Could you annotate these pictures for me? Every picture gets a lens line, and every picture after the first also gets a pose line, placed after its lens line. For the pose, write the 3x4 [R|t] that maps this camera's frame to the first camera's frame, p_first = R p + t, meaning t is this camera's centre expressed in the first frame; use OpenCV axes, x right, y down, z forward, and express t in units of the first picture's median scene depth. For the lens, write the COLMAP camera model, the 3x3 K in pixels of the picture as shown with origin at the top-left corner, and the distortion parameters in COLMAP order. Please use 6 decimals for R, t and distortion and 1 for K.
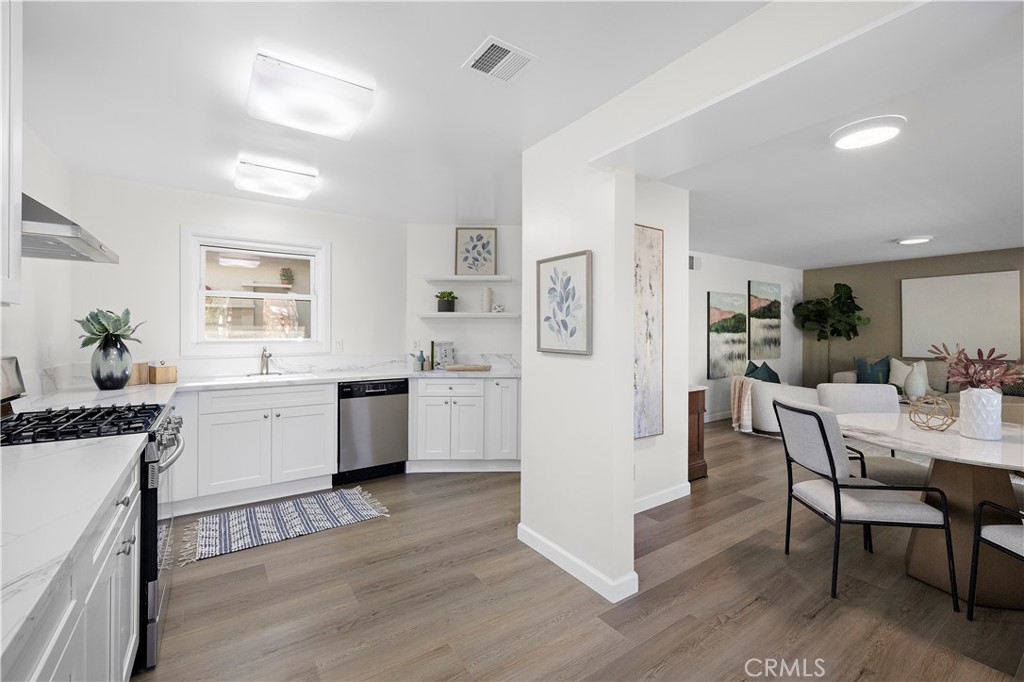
lens RADIAL K [[433.6, 0, 514.5], [0, 433.6, 329.9], [0, 0, 1]] dist [0.001239, 0.000024]
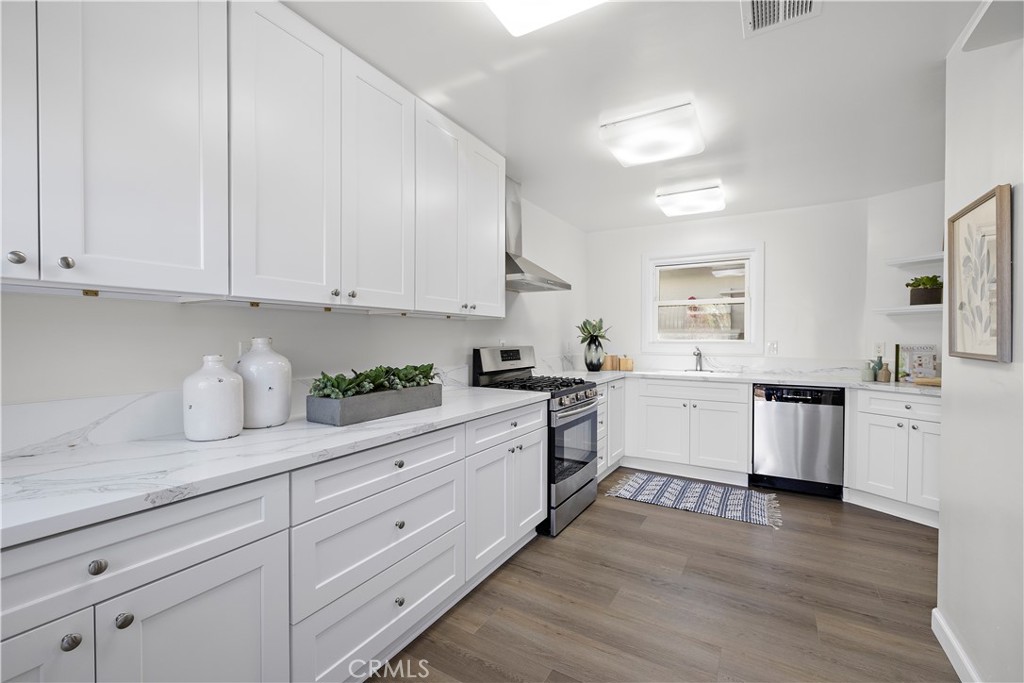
lens RADIAL K [[430.6, 0, 515.9], [0, 430.6, 343.7], [0, 0, 1]] dist [-0.000429, -0.000133]
pose [[0.417761, 0.011317, -0.908487, 0.258724], [0.005645, 0.999871, 0.015051, 0.011701], [0.908539, -0.011416, 0.417643, 0.091290]]
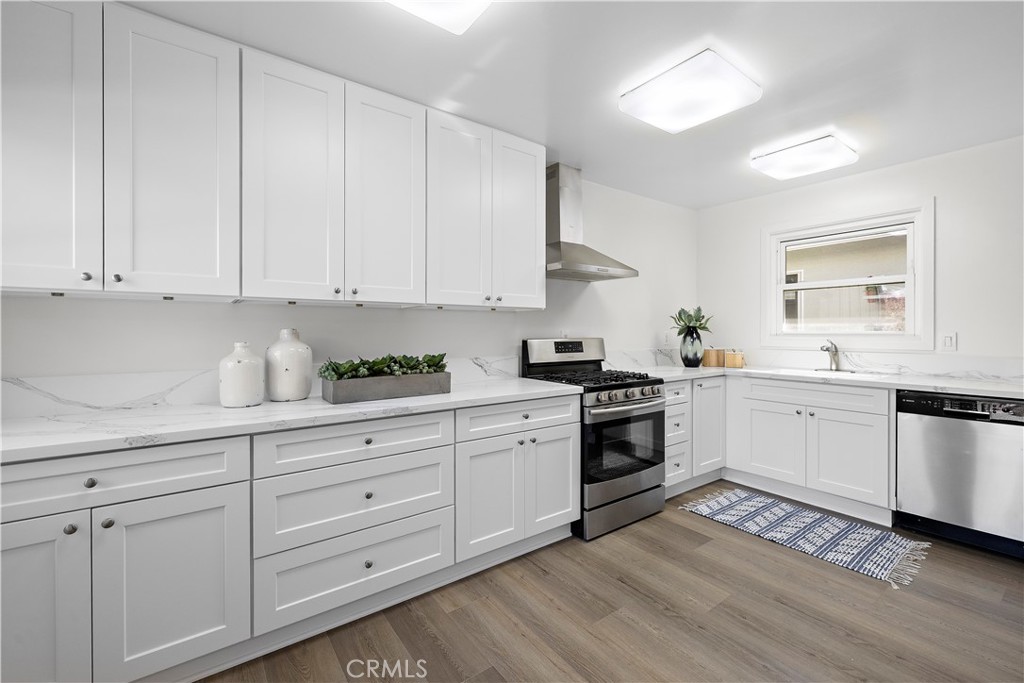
lens RADIAL K [[436.4, 0, 515.1], [0, 436.4, 332.9], [0, 0, 1]] dist [0.001101, 0.000155]
pose [[0.029510, 0.003246, -0.999559, 0.316189], [0.008378, 0.999959, 0.003495, 0.016427], [0.999529, -0.008477, 0.029481, 0.320276]]
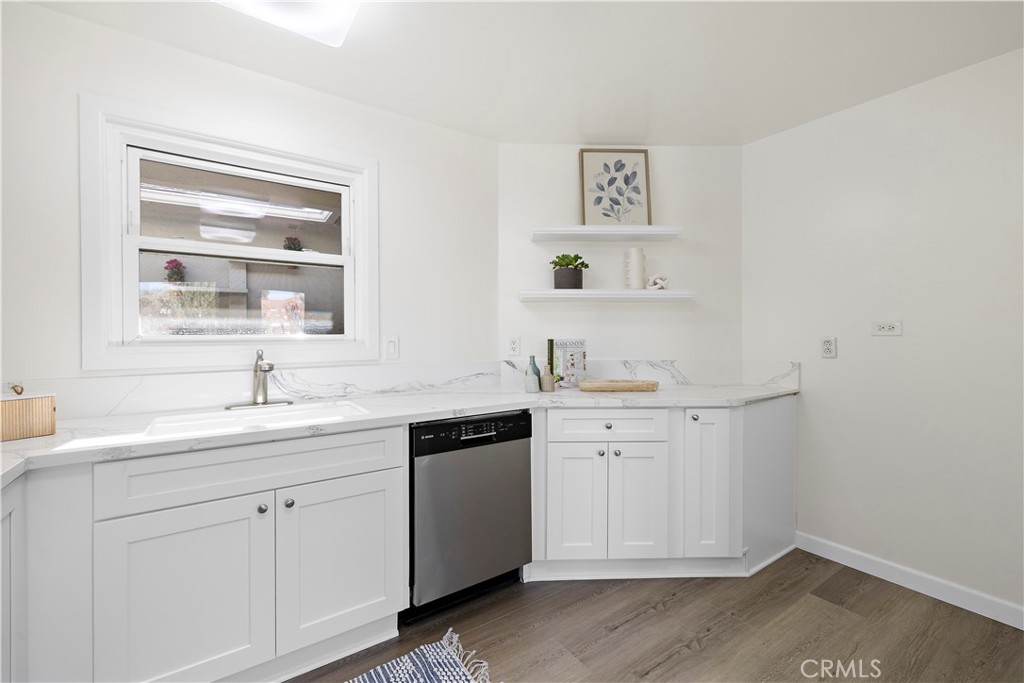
lens RADIAL K [[436.4, 0, 515.1], [0, 436.4, 332.9], [0, 0, 1]] dist [0.001101, 0.000155]
pose [[0.999996, -0.002652, -0.001377, -0.281166], [0.002662, 0.999966, 0.007784, 0.015580], [0.001357, -0.007788, 0.999969, 0.498163]]
